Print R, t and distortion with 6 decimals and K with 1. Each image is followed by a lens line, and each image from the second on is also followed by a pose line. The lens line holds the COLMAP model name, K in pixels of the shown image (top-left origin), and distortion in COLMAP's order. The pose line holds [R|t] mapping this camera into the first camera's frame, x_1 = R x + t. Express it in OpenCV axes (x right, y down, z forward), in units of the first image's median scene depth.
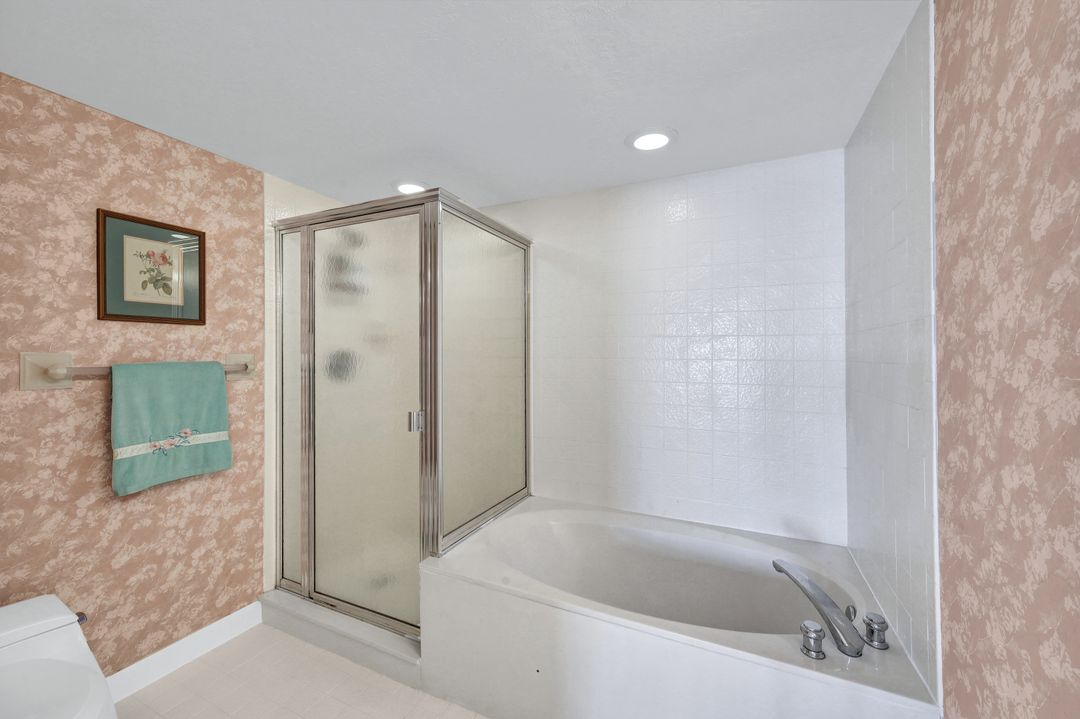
lens RADIAL K [[438.4, 0, 534.9], [0, 438.4, 353.1], [0, 0, 1]] dist [0.002260, 0.000543]
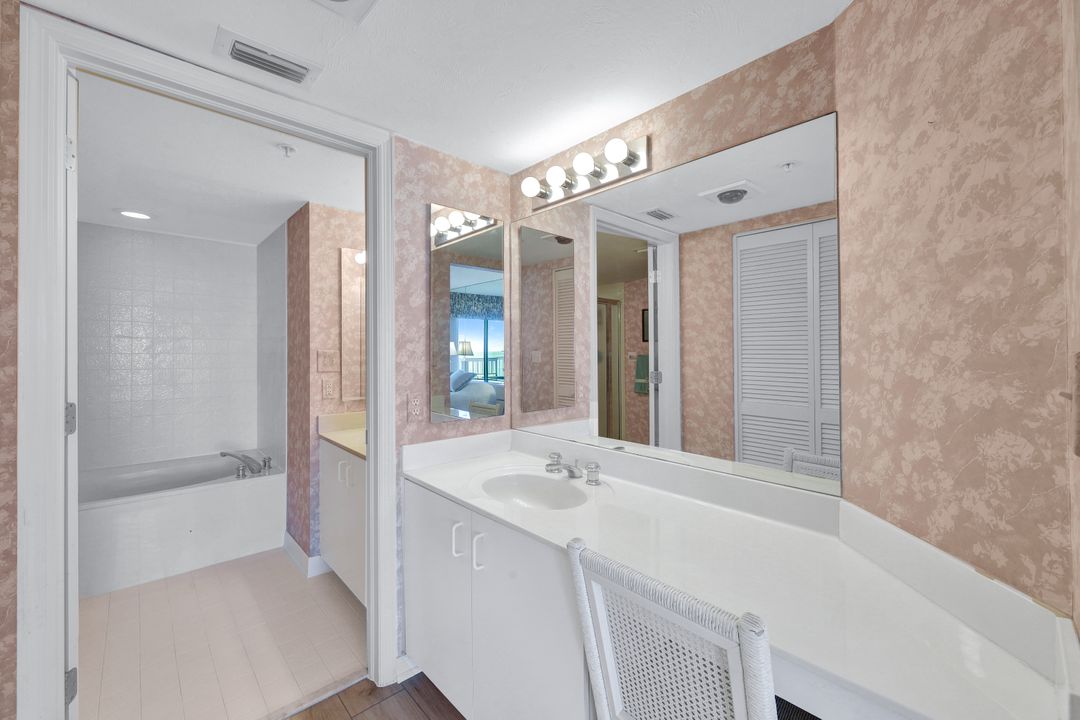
lens RADIAL K [[437.6, 0, 539.0], [0, 437.6, 348.8], [0, 0, 1]] dist [-0.000251, 0.000198]
pose [[0.361319, 0.001466, 0.932441, -1.274832], [-0.004425, 0.999990, 0.000143, -0.017866], [-0.932432, -0.004177, 0.361322, -1.733470]]
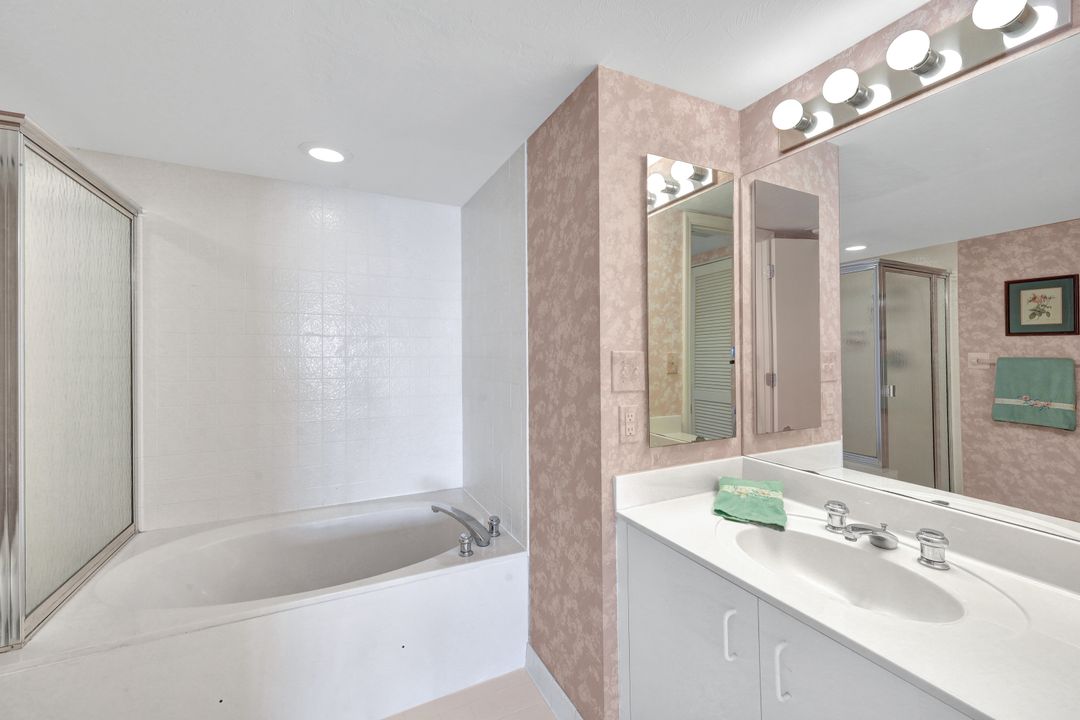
lens RADIAL K [[438.4, 0, 534.9], [0, 438.4, 353.6], [0, 0, 1]] dist [0.002260, 0.000543]
pose [[0.618412, -0.006677, 0.785825, -0.499046], [0.002339, 0.999975, 0.006656, -0.002200], [-0.785850, -0.002278, 0.618413, -0.124793]]
